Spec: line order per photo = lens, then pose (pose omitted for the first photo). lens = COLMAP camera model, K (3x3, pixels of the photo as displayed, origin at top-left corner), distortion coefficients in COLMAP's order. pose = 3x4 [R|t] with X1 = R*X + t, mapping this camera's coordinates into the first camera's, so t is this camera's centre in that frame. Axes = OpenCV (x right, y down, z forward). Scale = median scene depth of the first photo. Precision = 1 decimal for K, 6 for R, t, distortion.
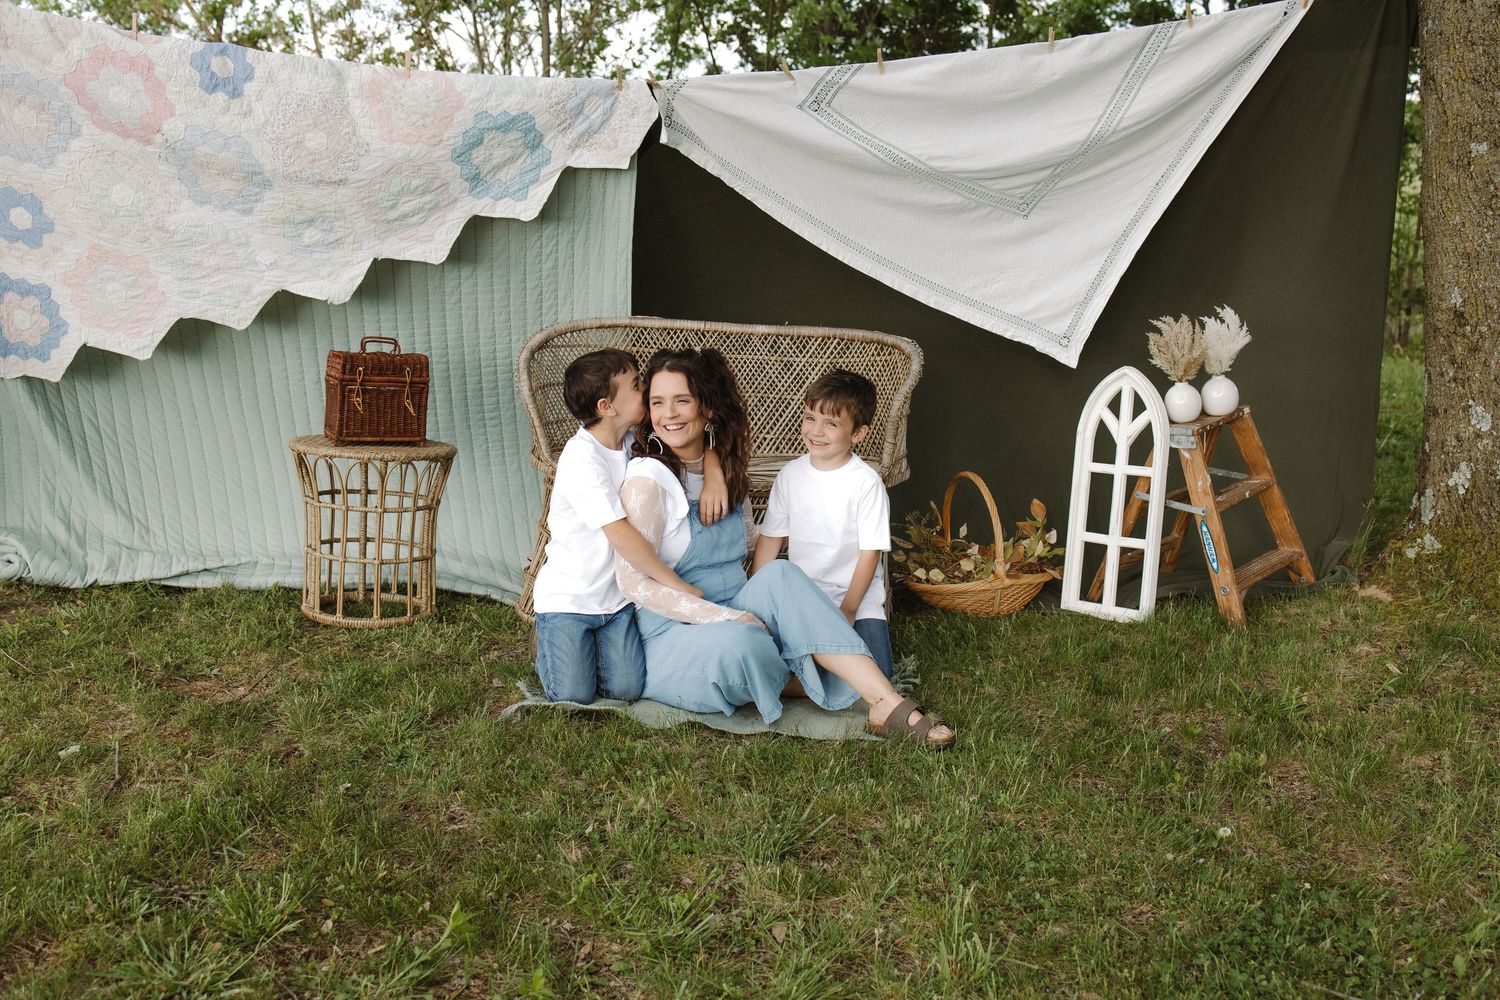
lens RADIAL K [[1586.5, 0, 748.5], [0, 1586.5, 486.5], [0, 0, 1]] dist [-0.019382, 0.000000]
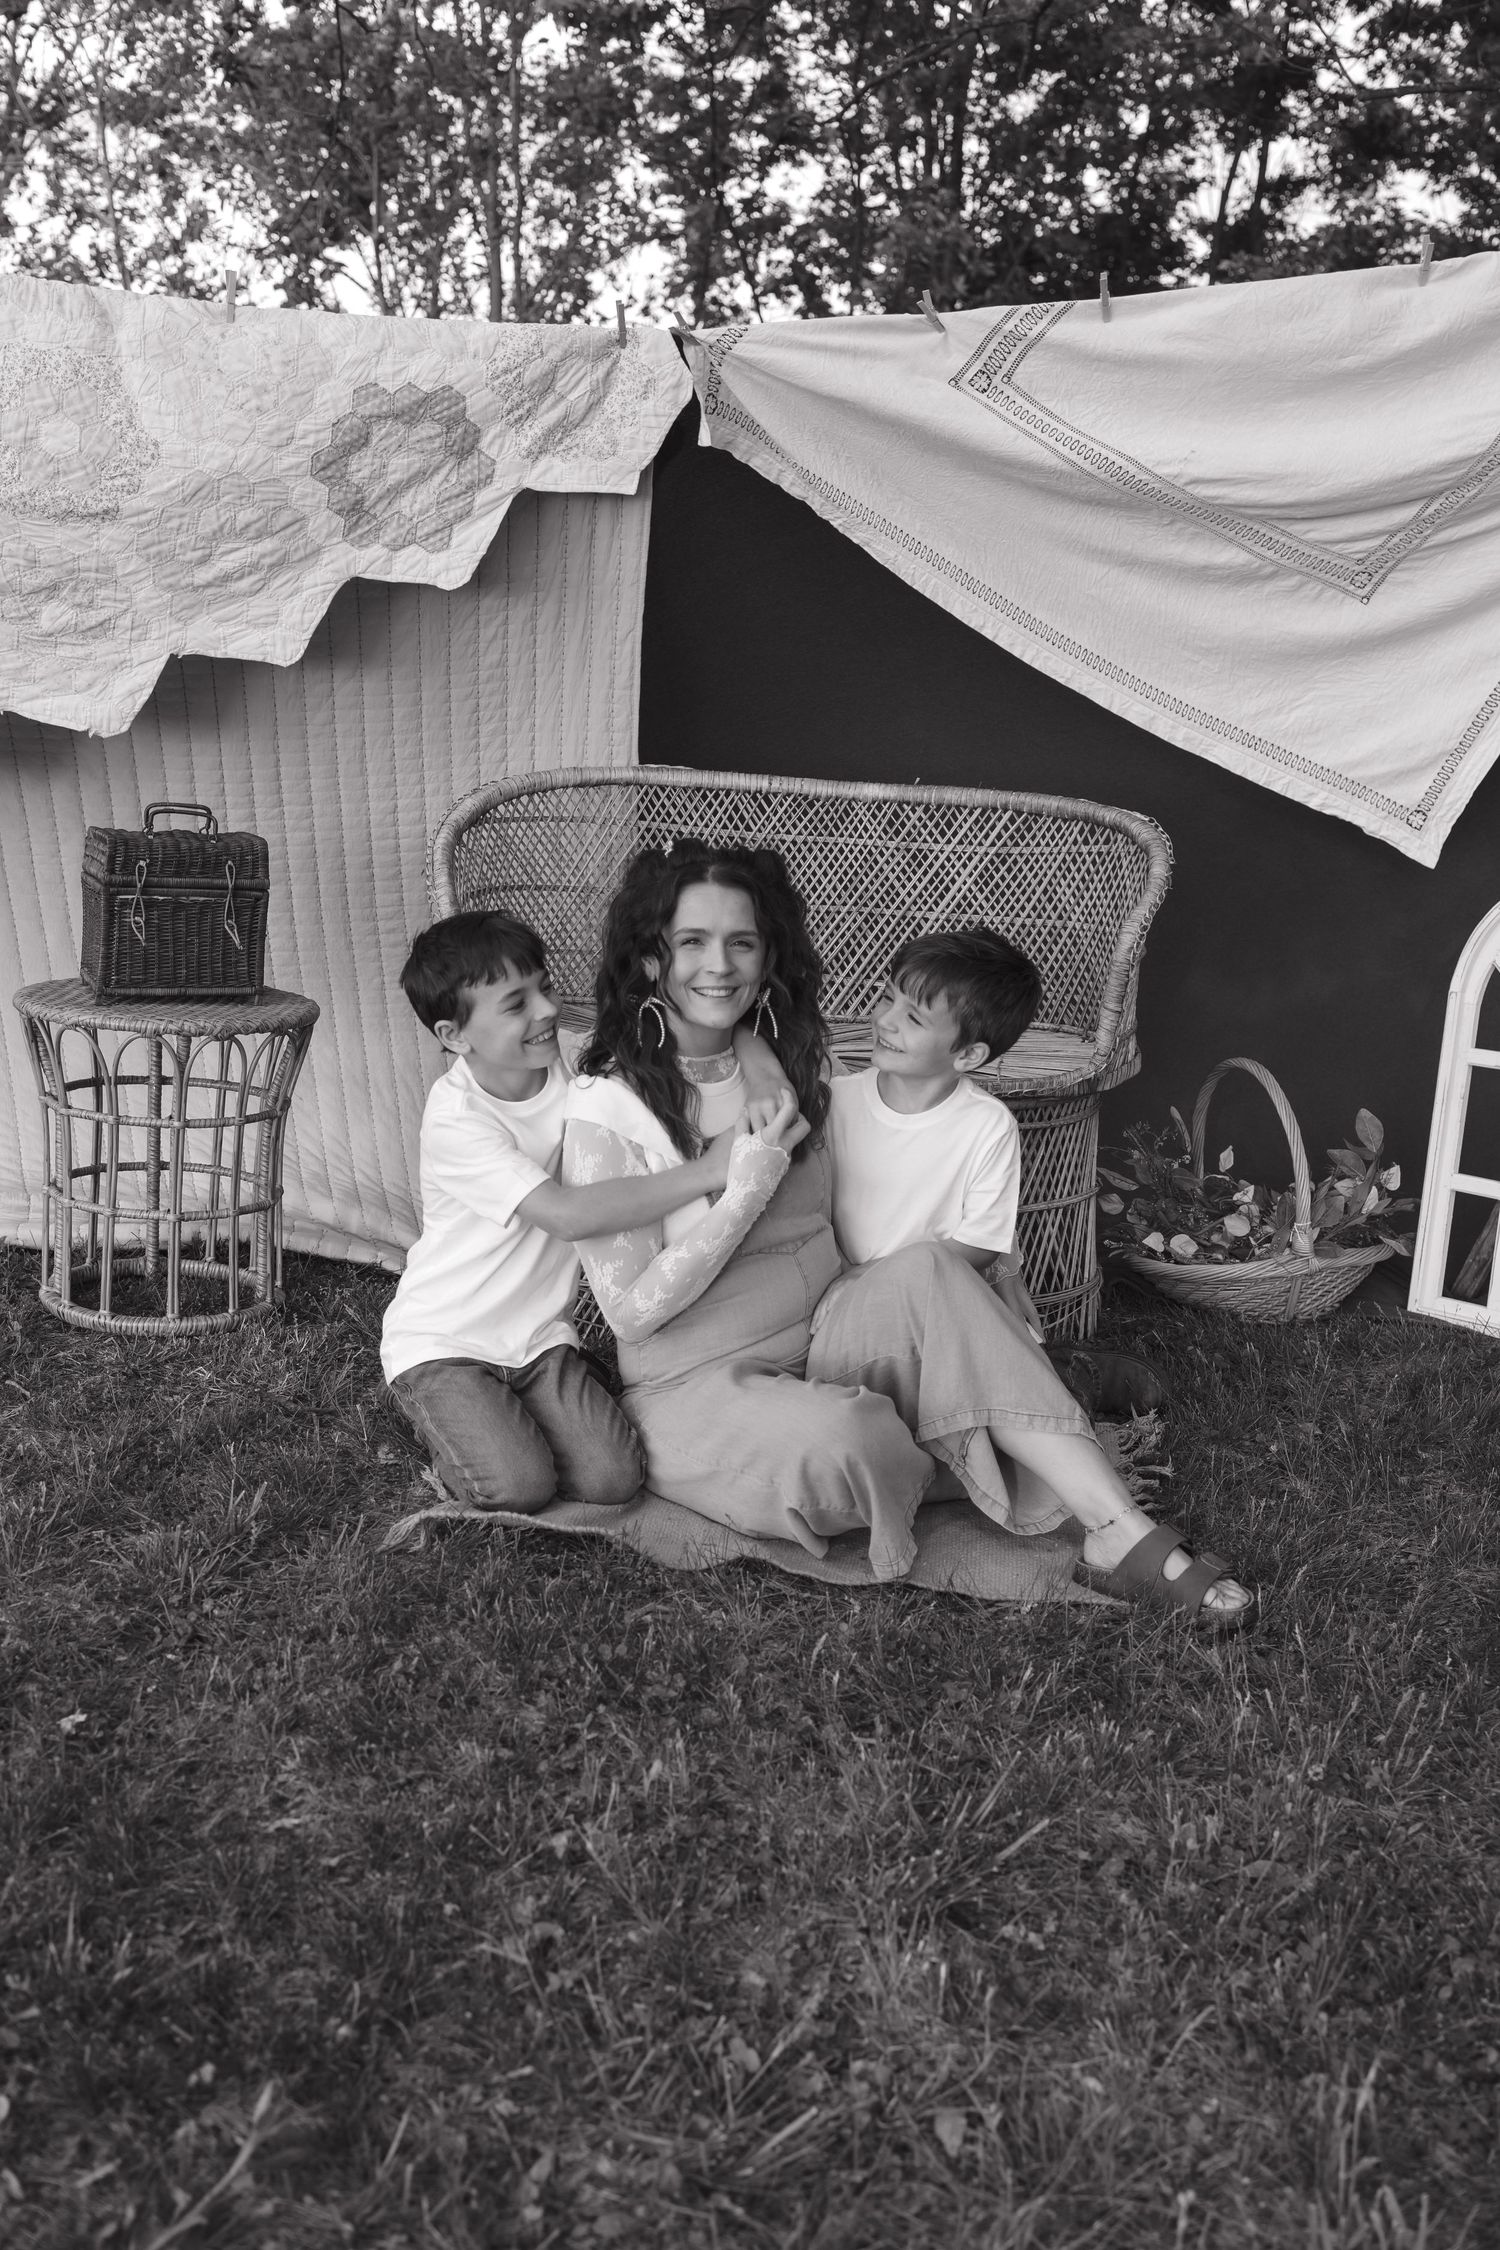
lens RADIAL K [[2379.7, 0, 728.2], [0, 2379.7, 1141.5], [0, 0, 1]] dist [-0.019382, 0.000000]
pose [[0.999486, 0.016340, -0.027569, -0.018622], [-0.014533, 0.997810, 0.064527, -0.032896], [0.028563, -0.064093, 0.997535, 0.177725]]
